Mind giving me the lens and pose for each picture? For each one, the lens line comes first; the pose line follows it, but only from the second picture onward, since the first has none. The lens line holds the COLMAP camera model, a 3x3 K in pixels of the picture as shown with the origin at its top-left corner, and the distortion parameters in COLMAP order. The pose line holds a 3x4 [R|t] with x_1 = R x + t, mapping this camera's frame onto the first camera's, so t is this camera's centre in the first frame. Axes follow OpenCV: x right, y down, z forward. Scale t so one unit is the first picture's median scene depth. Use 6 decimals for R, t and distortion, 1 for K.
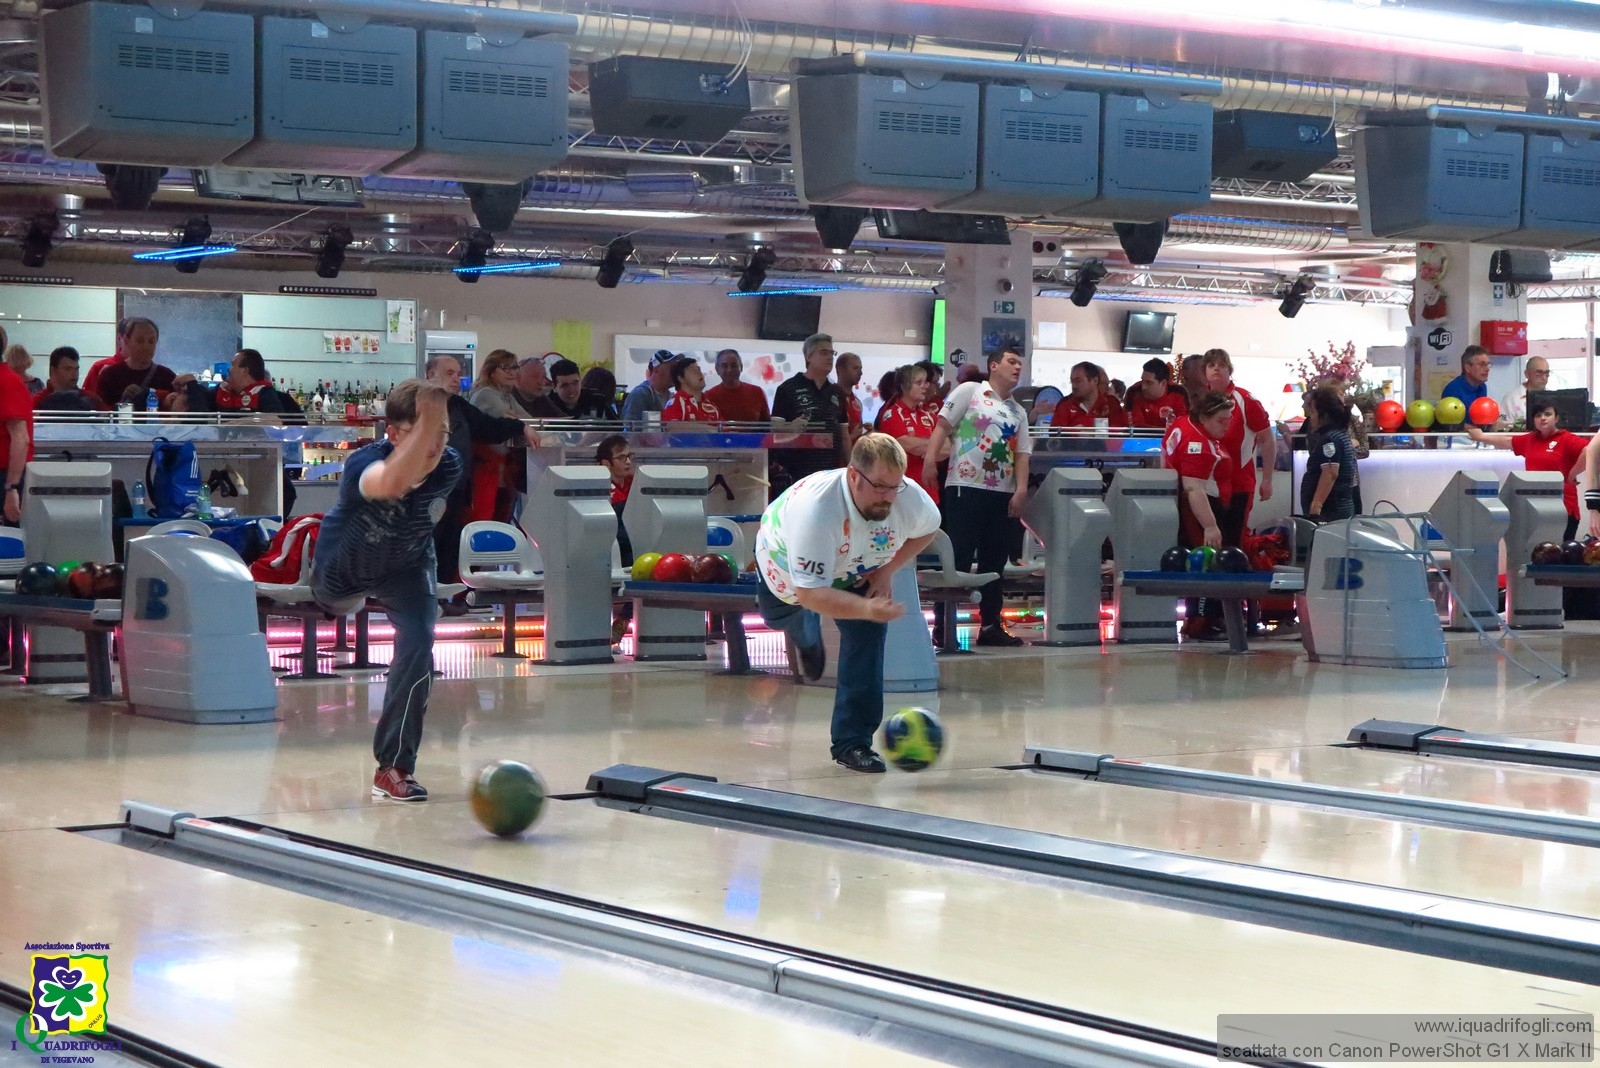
lens RADIAL K [[3146.5, 0, 800.0], [0, 3146.5, 534.0], [0, 0, 1]] dist [-0.031814, 0.458484]
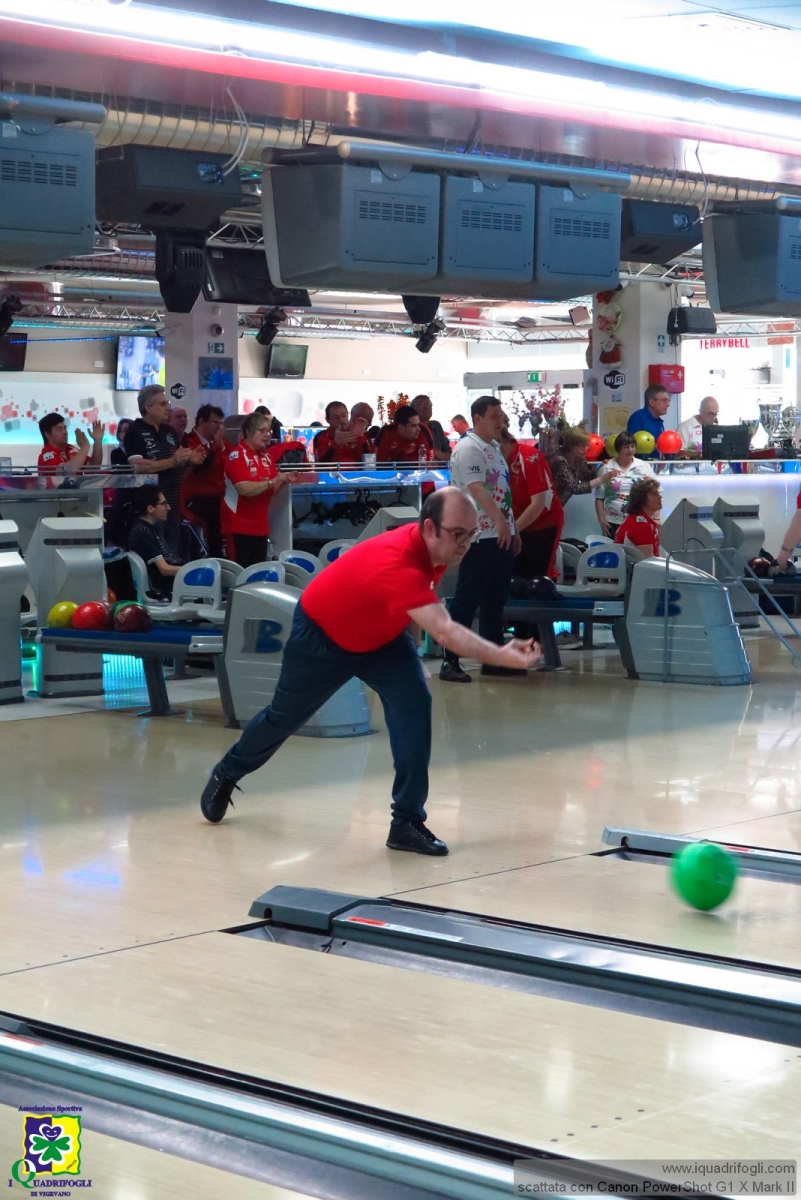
lens RADIAL K [[2391.4, 0, 400.5], [0, 2391.4, 600.0], [0, 0, 1]] dist [-0.009929, 0.325101]
pose [[0.976138, -0.023887, 0.215835, -0.101077], [0.014192, 0.998824, 0.046357, -0.028000], [-0.216688, -0.042188, 0.975329, 0.156045]]
